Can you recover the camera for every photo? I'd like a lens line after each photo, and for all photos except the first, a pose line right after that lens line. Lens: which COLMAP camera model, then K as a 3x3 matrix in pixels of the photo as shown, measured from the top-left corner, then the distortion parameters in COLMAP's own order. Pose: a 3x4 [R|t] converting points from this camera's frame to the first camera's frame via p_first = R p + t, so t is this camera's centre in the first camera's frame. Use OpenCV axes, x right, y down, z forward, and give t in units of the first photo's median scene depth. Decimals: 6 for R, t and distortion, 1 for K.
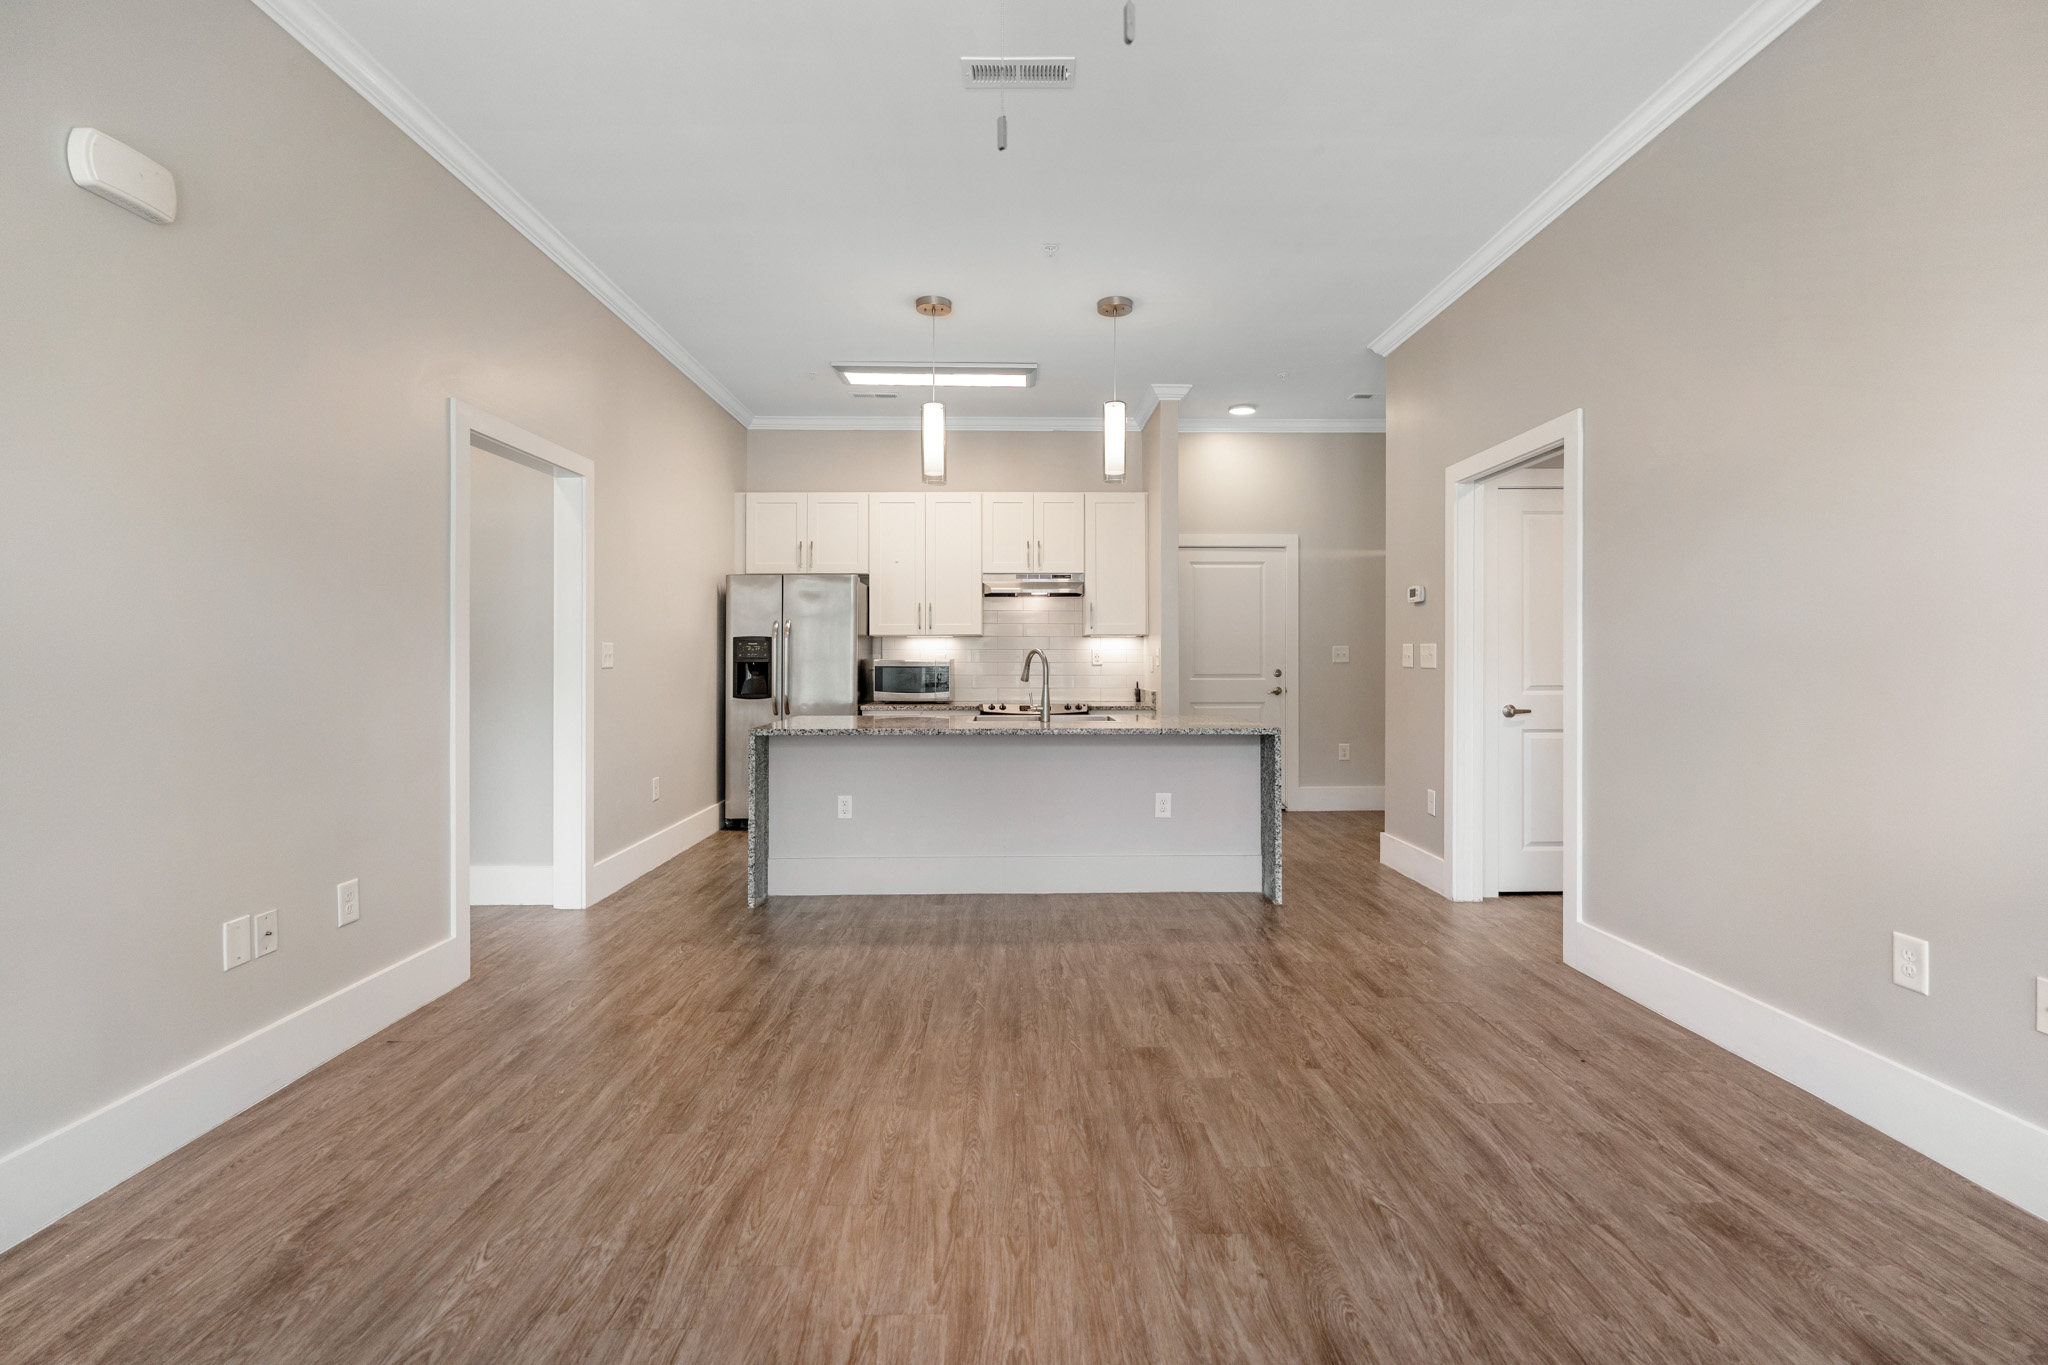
lens RADIAL K [[919.5, 0, 1029.3], [0, 919.5, 676.3], [0, 0, 1]] dist [-0.001336, 0.002503]
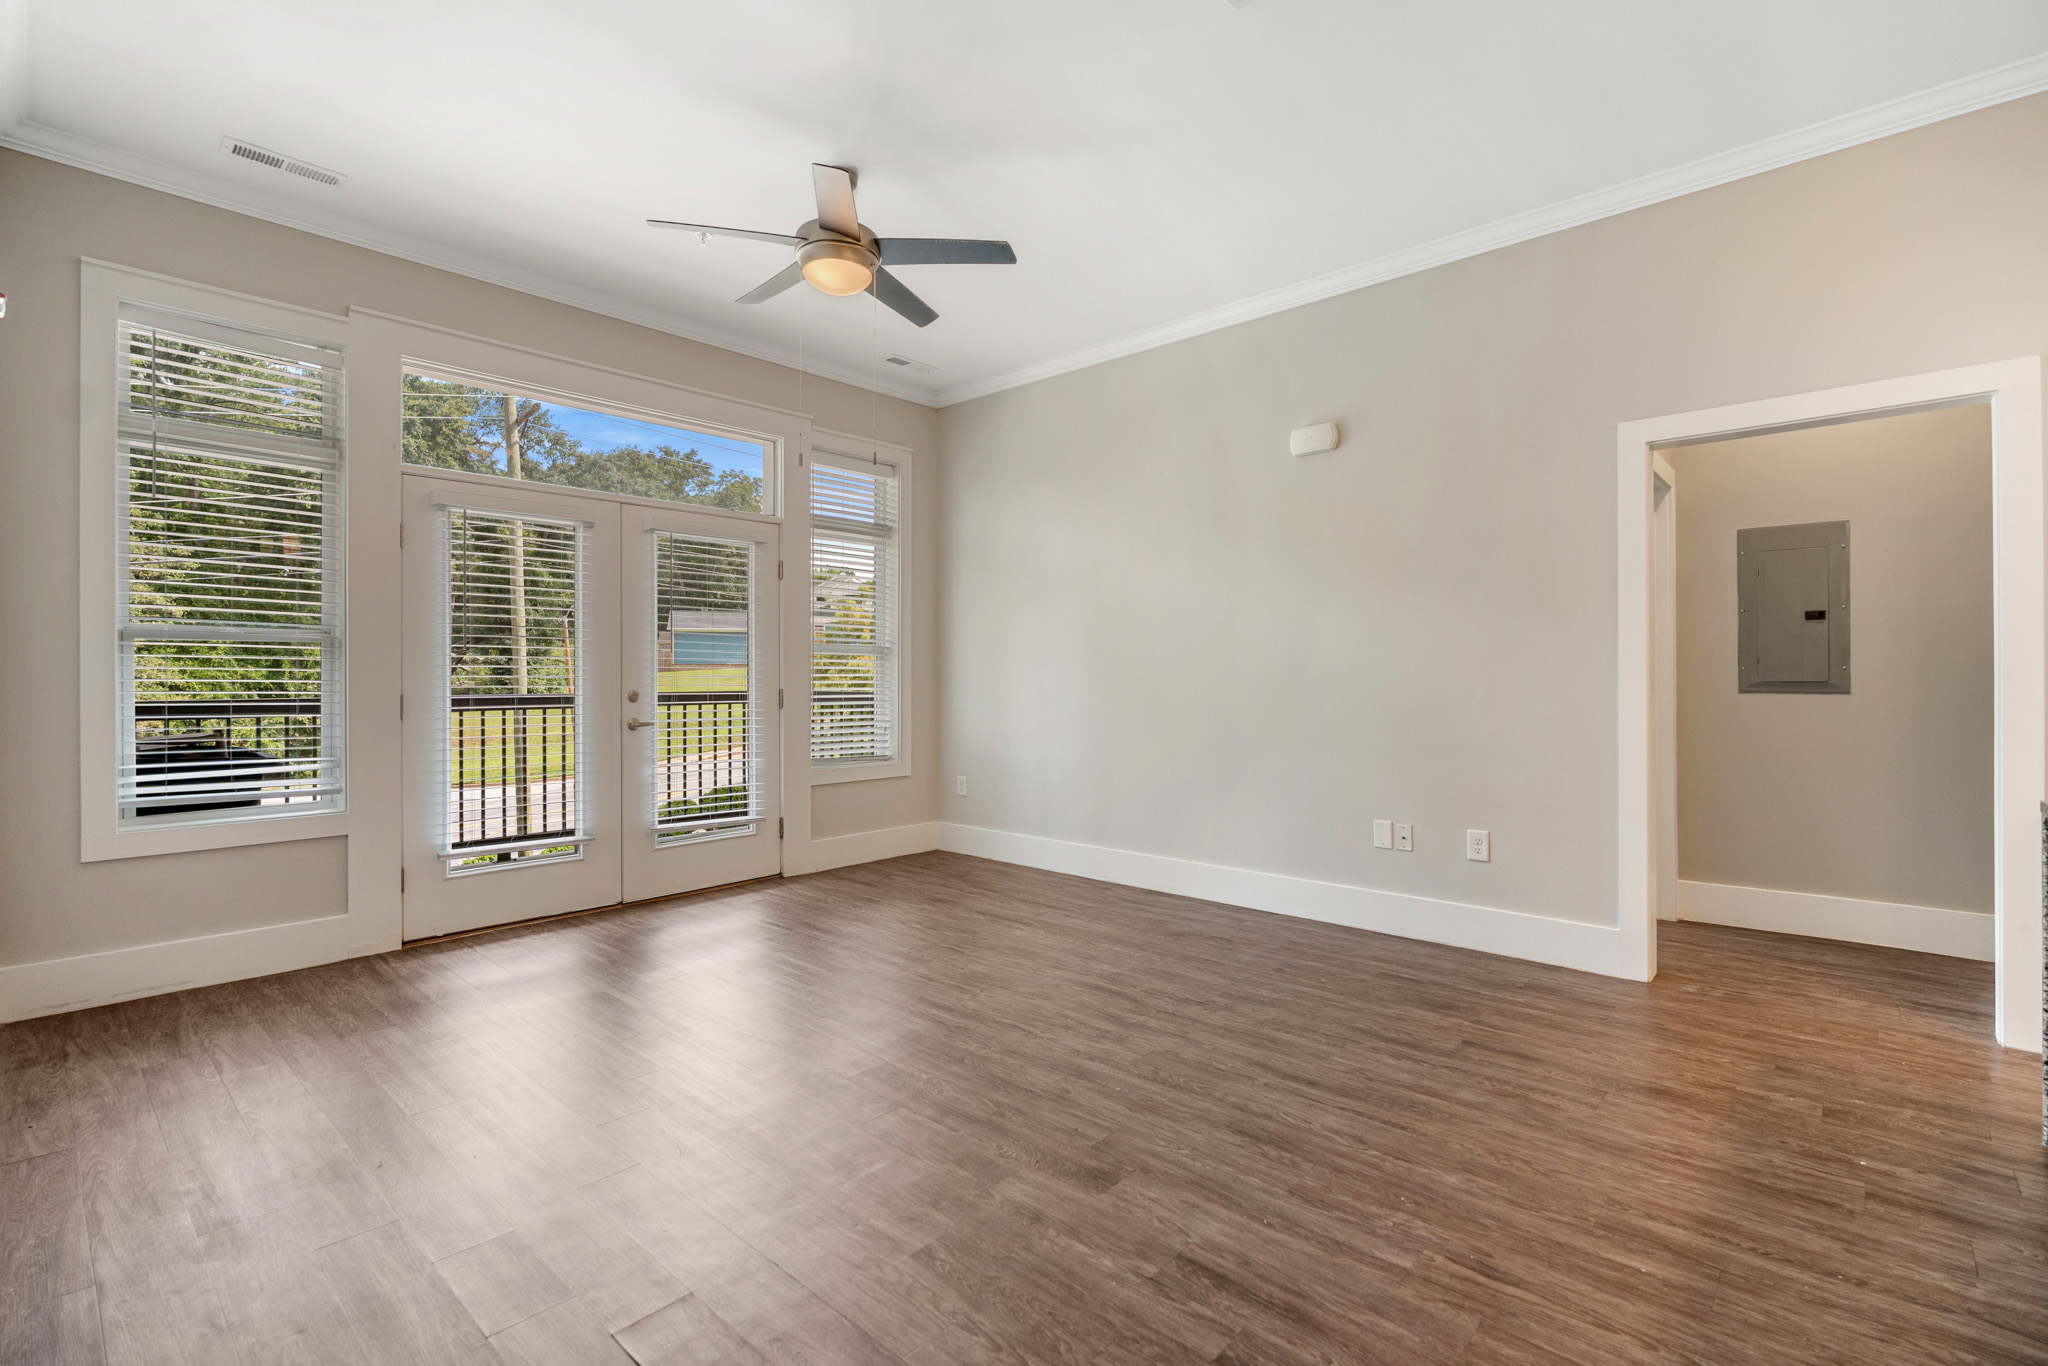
lens RADIAL K [[919.5, 0, 1035.1], [0, 919.5, 676.7], [0, 0, 1]] dist [-0.001336, 0.002503]
pose [[-0.683519, 0.006427, -0.729905, 0.729764], [-0.006548, 0.999867, 0.014936, -0.022722], [0.729904, 0.014988, -0.683386, 1.479193]]
